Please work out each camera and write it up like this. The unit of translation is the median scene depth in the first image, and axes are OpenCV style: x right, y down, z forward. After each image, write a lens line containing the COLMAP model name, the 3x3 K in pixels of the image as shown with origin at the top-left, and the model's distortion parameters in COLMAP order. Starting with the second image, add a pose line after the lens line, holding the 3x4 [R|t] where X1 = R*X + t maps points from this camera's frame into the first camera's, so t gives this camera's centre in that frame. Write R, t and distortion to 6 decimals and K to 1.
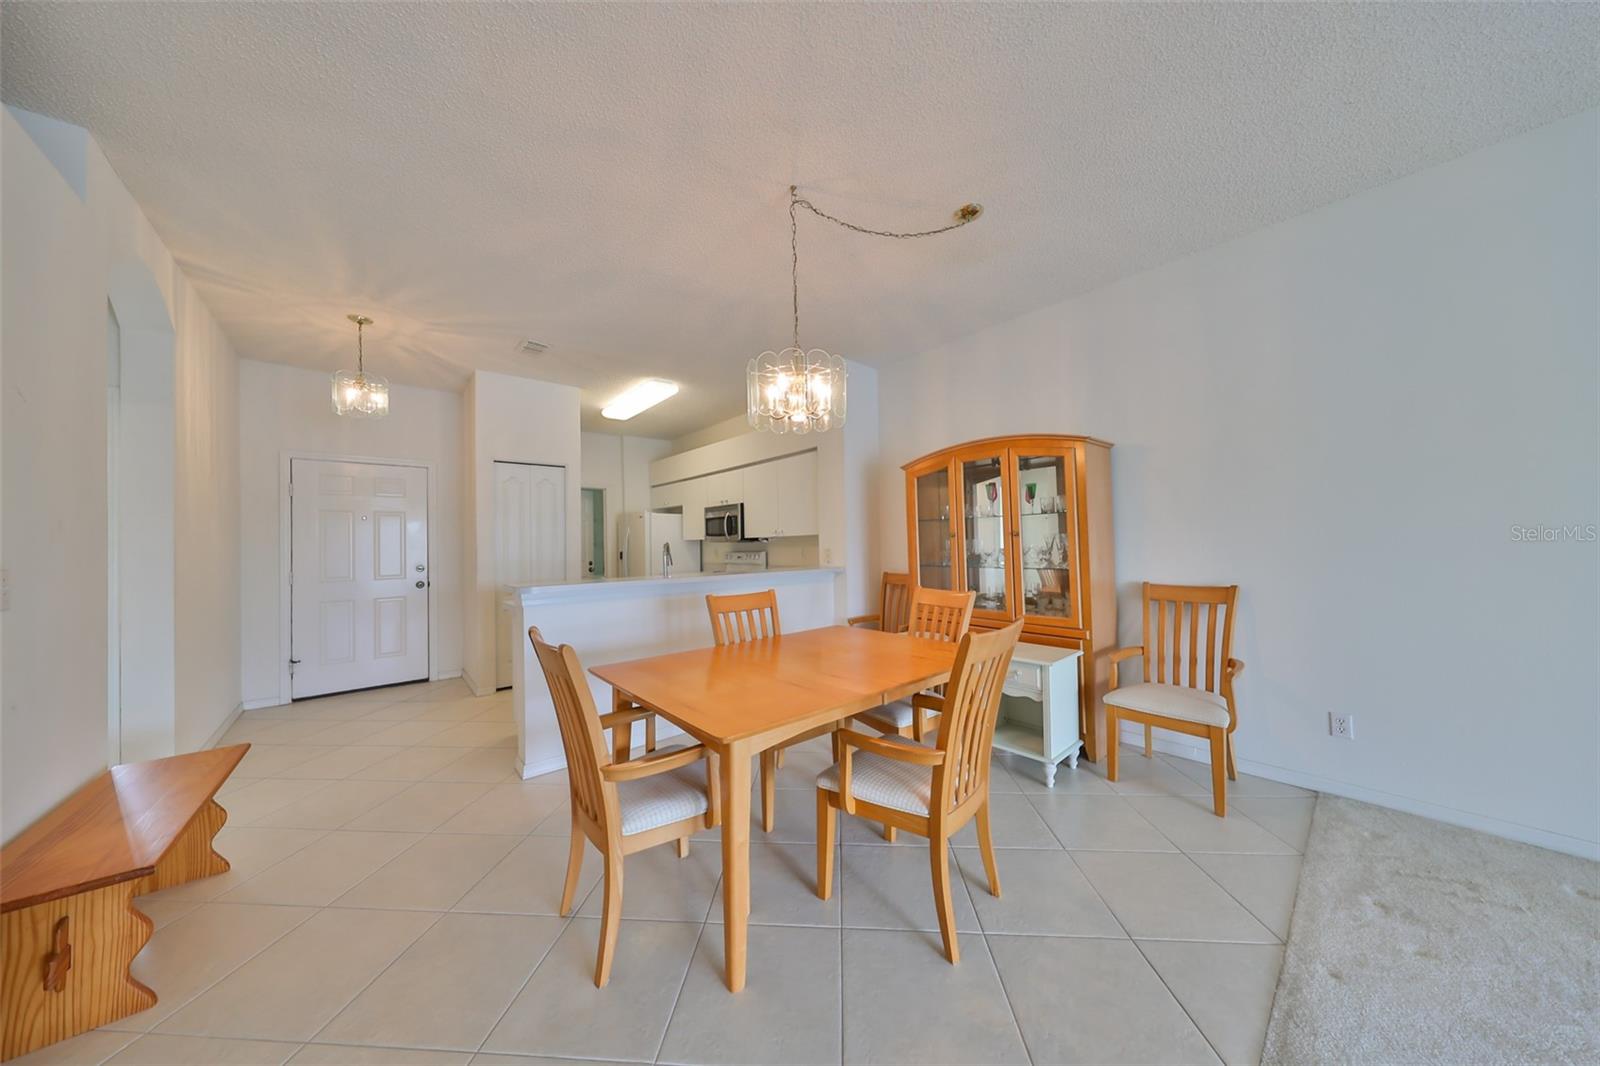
lens RADIAL K [[465.0, 0, 761.4], [0, 465.0, 536.5], [0, 0, 1]] dist [-0.000490, -0.000029]
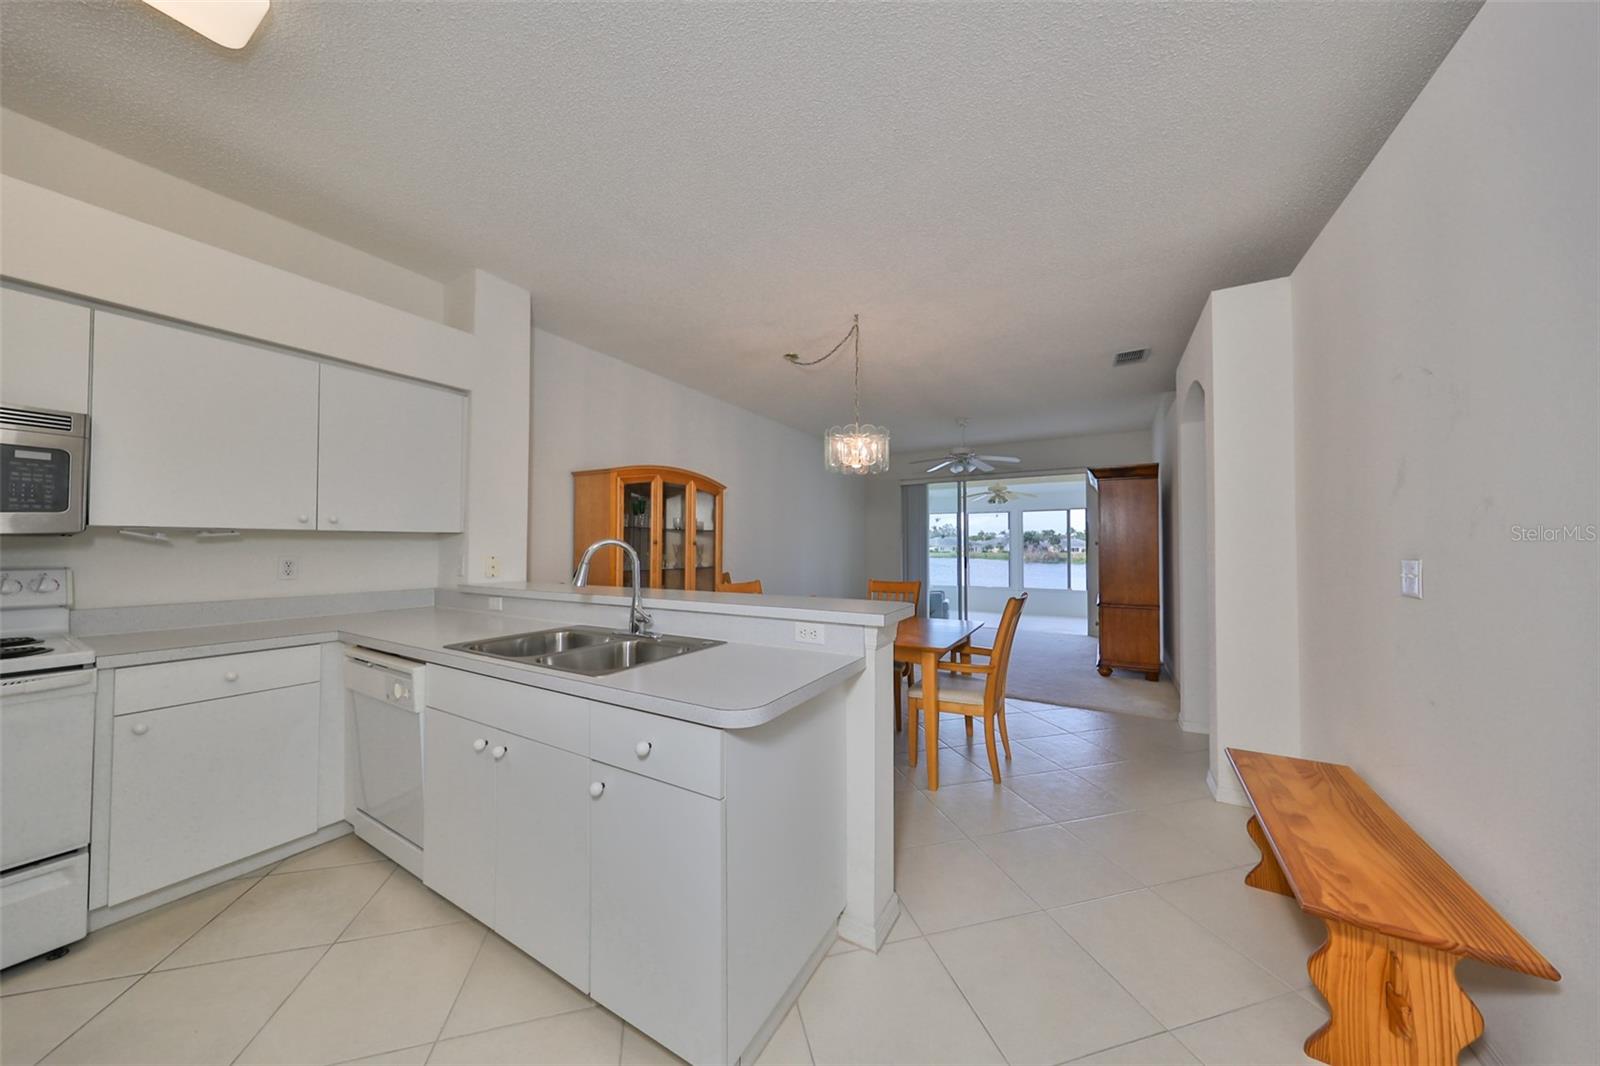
lens RADIAL K [[512.7, 0, 801.9], [0, 512.7, 544.1], [0, 0, 1]] dist [0.000378, 0.000011]
pose [[-0.344158, 0.028083, 0.938492, -0.539115], [-0.006431, 0.999459, -0.032265, 0.024880], [-0.938890, -0.017139, -0.343791, 0.658610]]
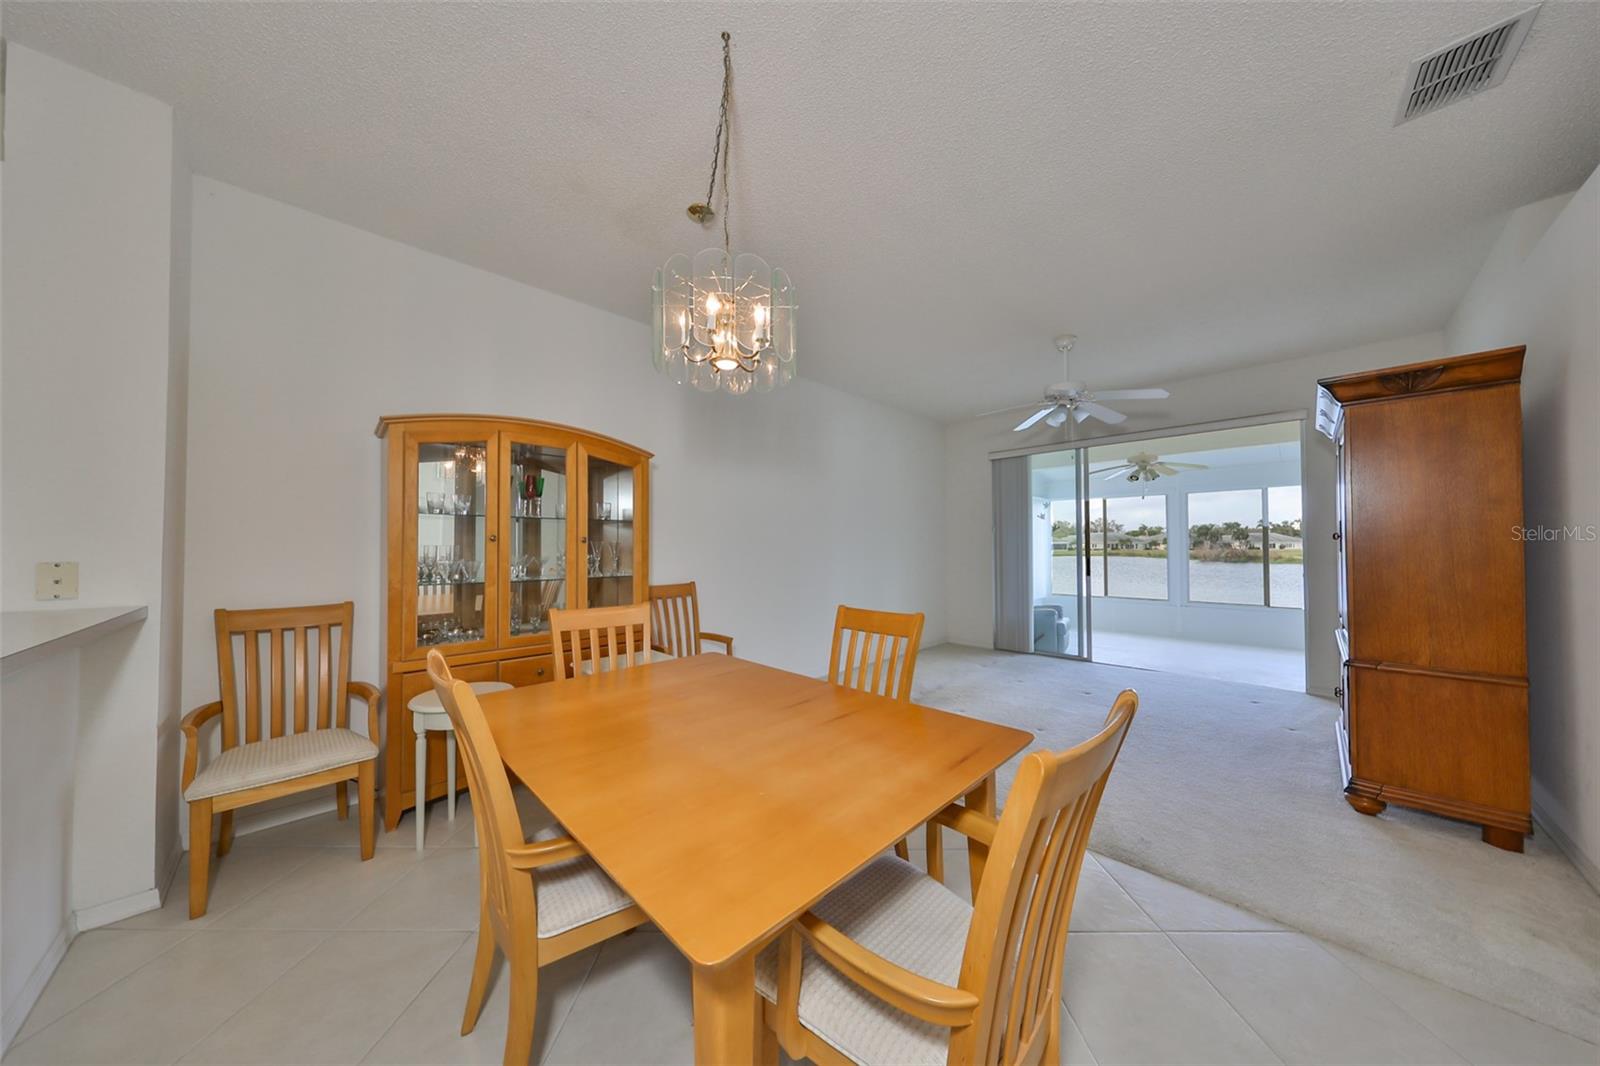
lens RADIAL K [[511.5, 0, 811.4], [0, 511.5, 537.2], [0, 0, 1]] dist [-0.000292, -0.000032]
pose [[-0.110599, 0.037477, 0.993158, -0.251012], [-0.008754, 0.999213, -0.038681, 0.012348], [-0.993827, -0.012972, -0.110184, 0.356473]]
